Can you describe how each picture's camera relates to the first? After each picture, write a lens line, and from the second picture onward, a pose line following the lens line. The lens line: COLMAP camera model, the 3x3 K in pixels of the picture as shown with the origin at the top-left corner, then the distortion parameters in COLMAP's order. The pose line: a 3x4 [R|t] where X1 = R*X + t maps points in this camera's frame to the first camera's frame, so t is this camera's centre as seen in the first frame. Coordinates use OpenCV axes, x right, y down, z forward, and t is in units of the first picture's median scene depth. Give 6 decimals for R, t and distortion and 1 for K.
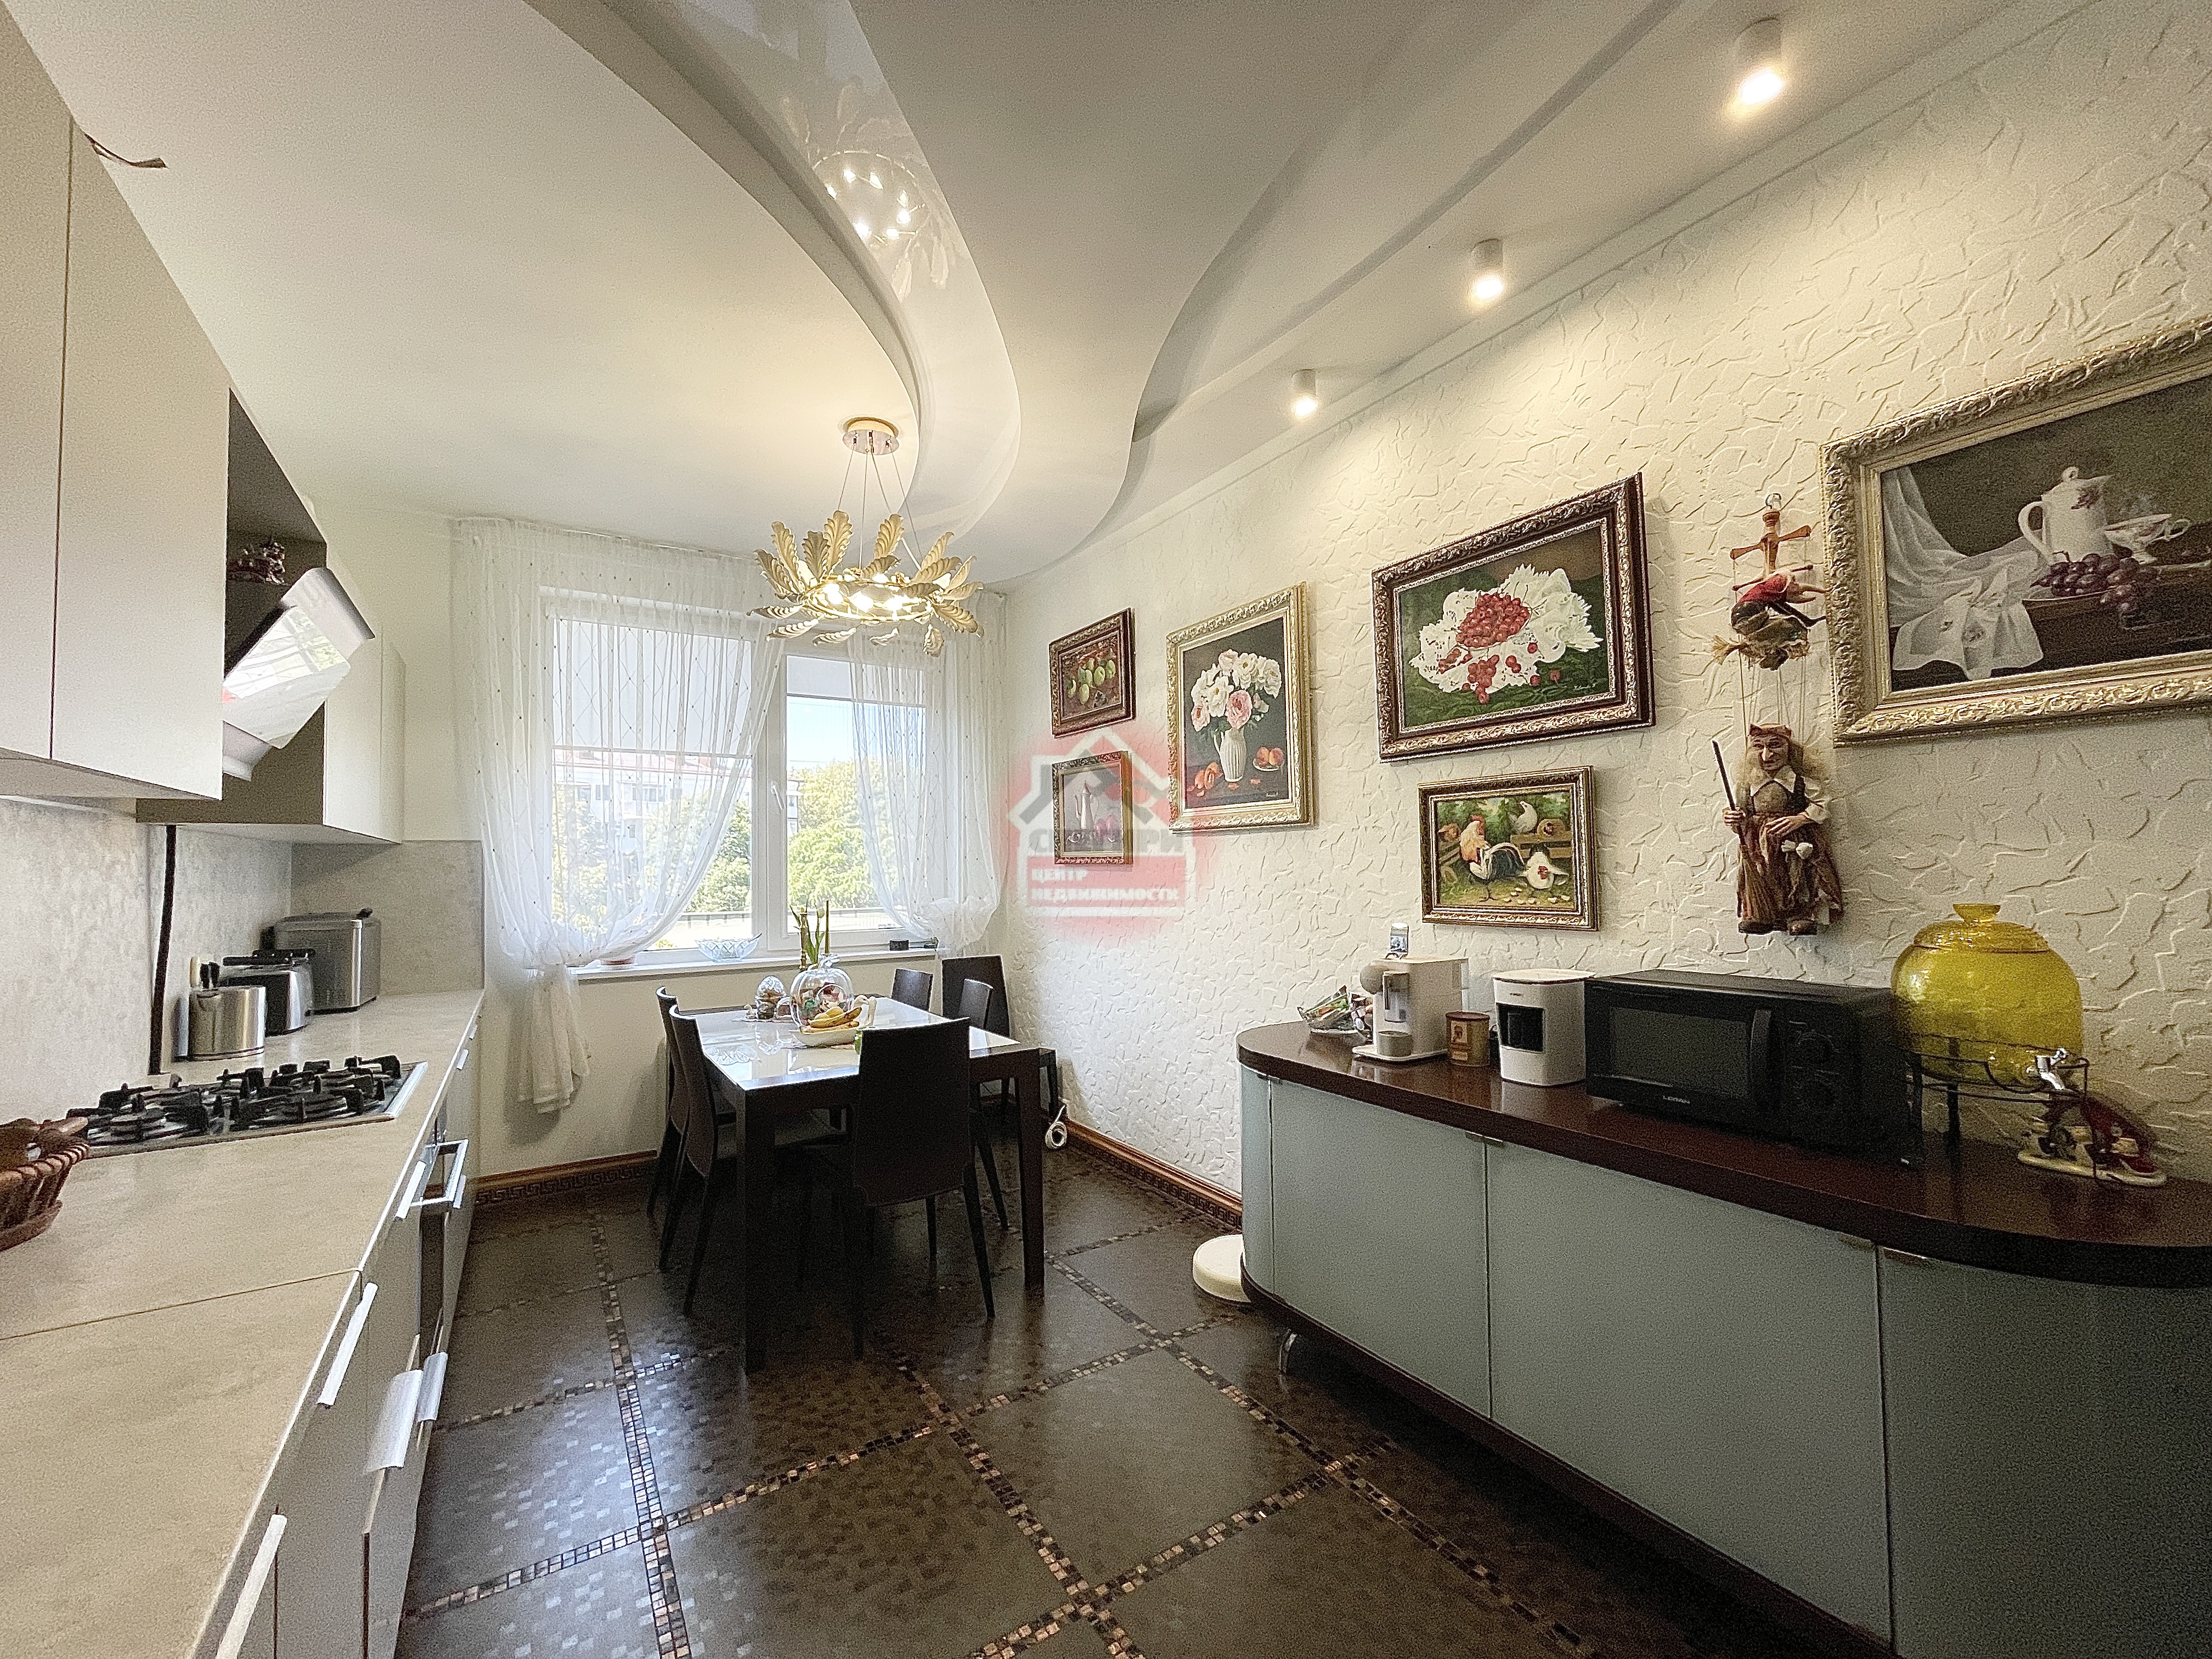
lens RADIAL K [[891.3, 0, 1099.3], [0, 891.3, 842.3], [0, 0, 1]] dist [-0.000989, -0.000761]
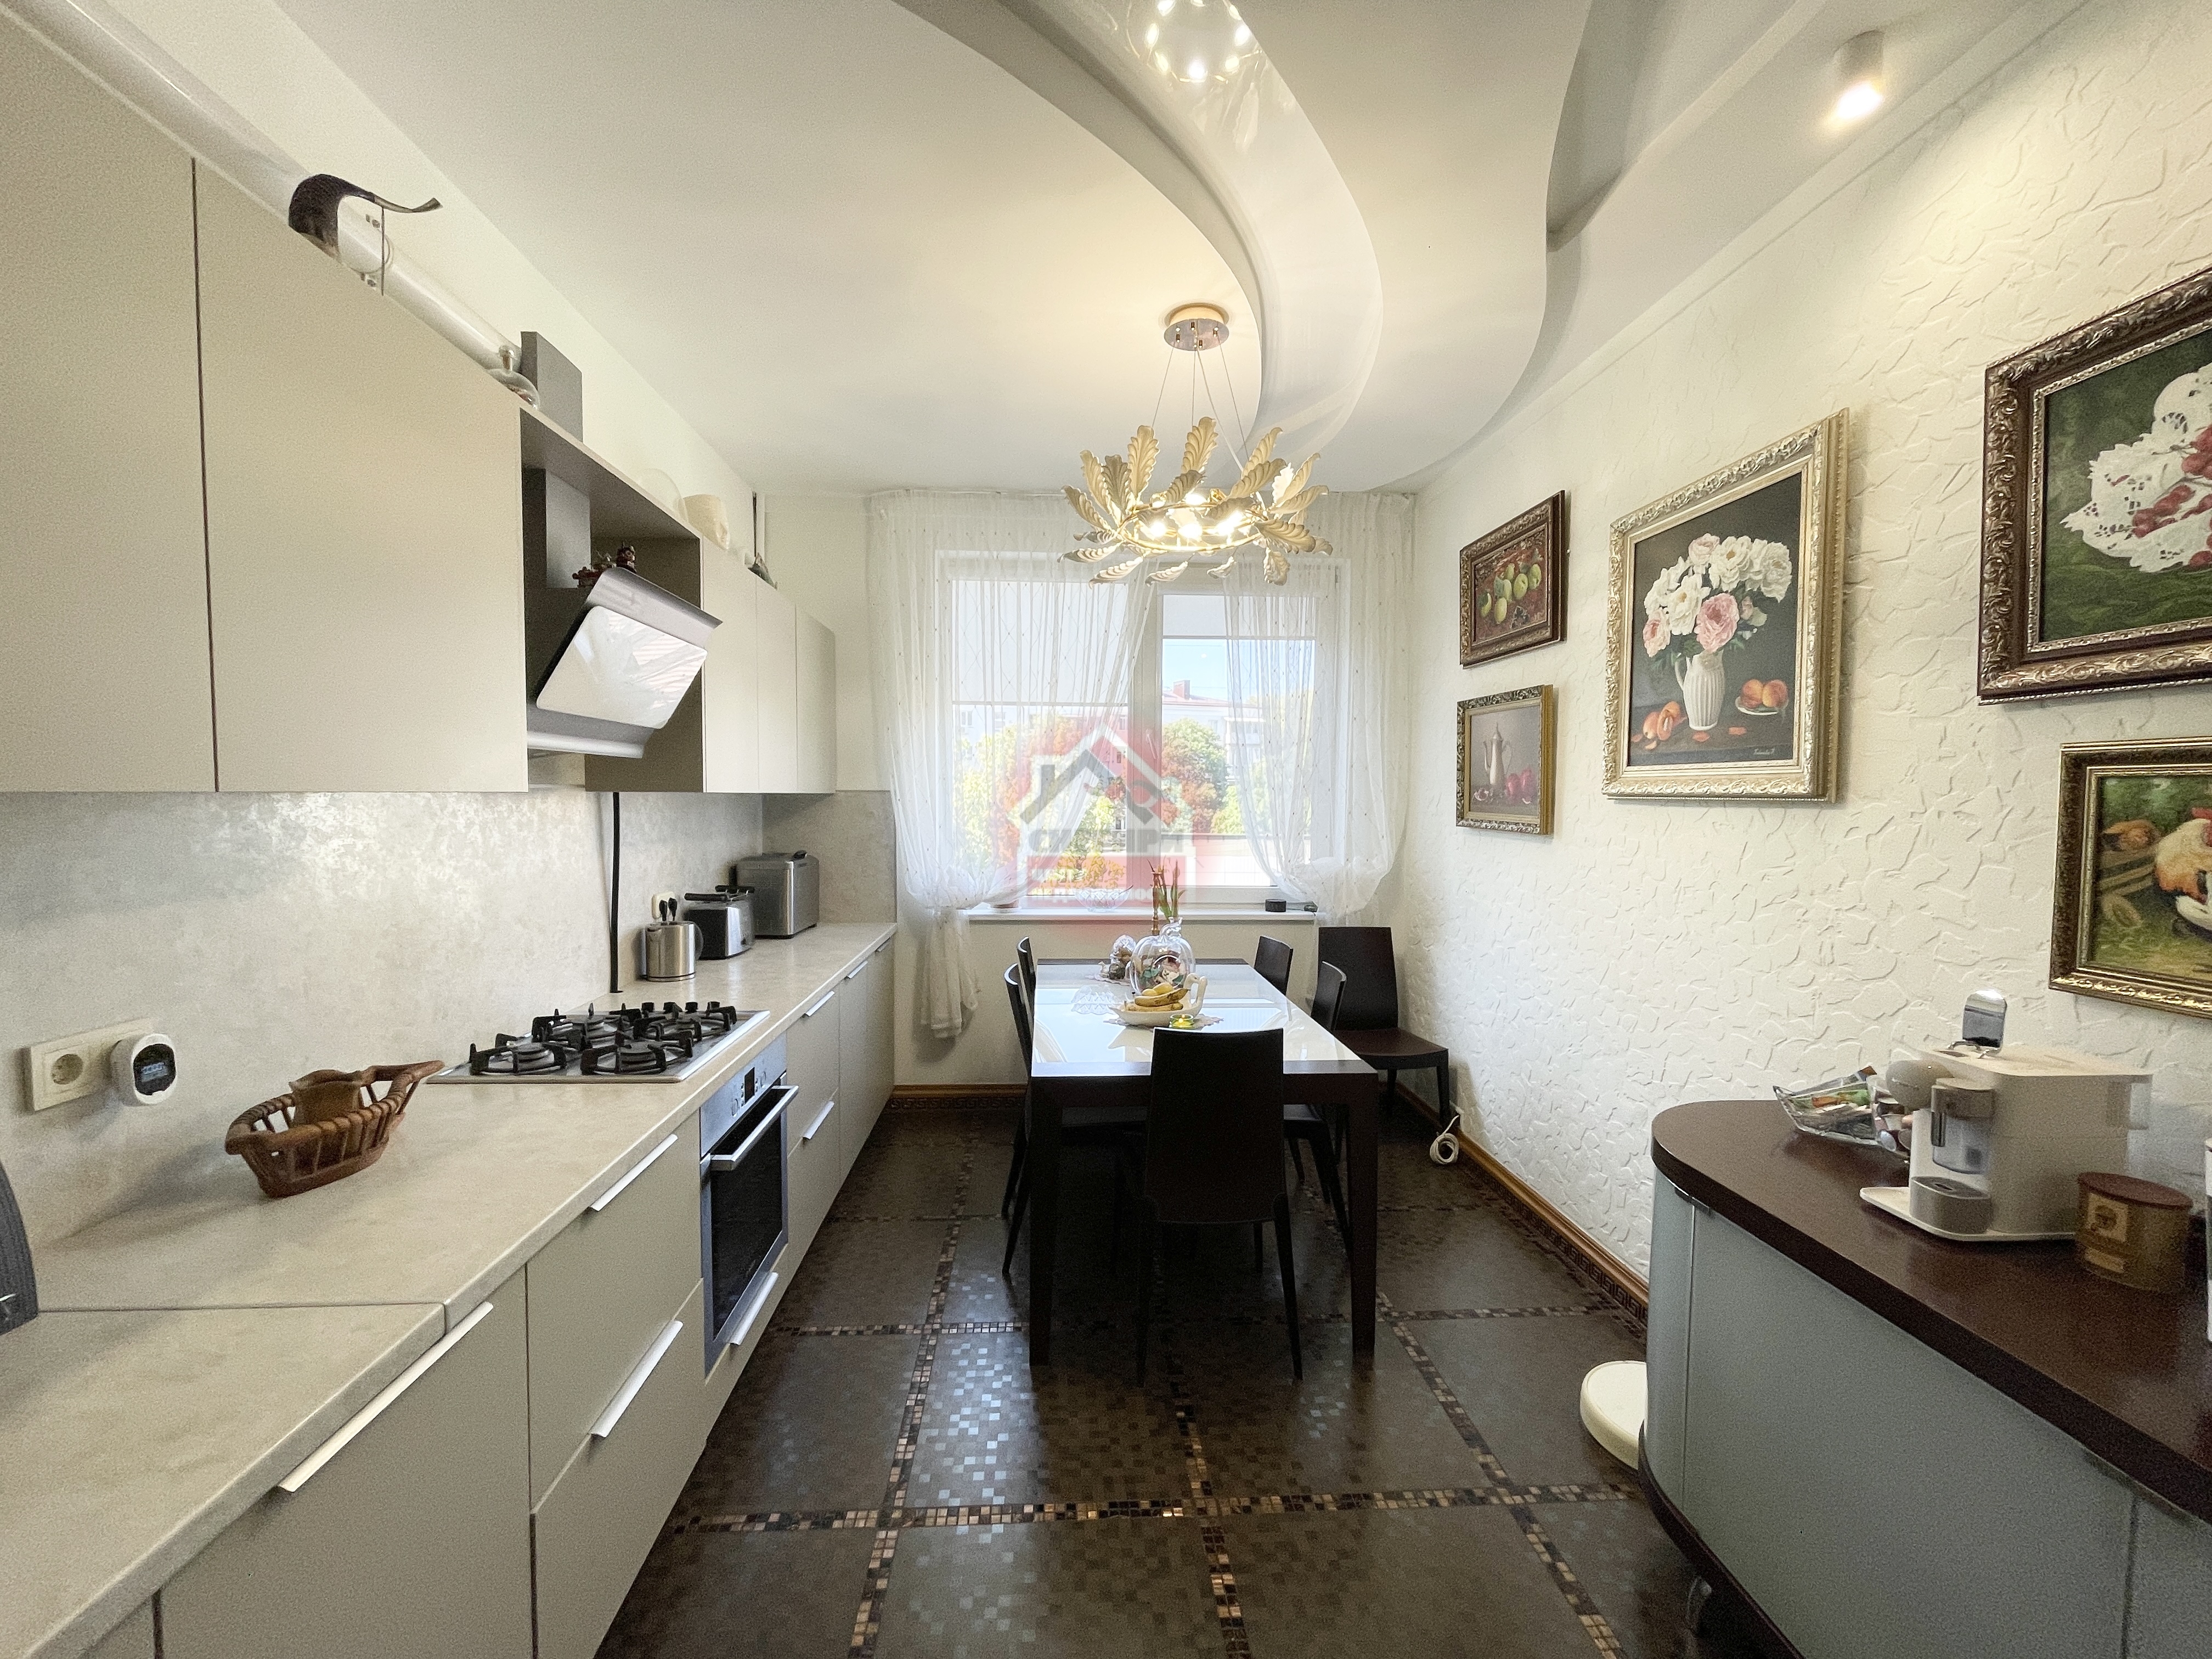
lens RADIAL K [[891.3, 0, 1096.8], [0, 891.3, 838.7], [0, 0, 1]] dist [-0.000989, -0.000761]
pose [[0.870599, 0.045270, -0.489906, 0.097174], [-0.005157, 0.996543, 0.082921, -0.044742], [0.491966, -0.069665, 0.867823, 0.193856]]
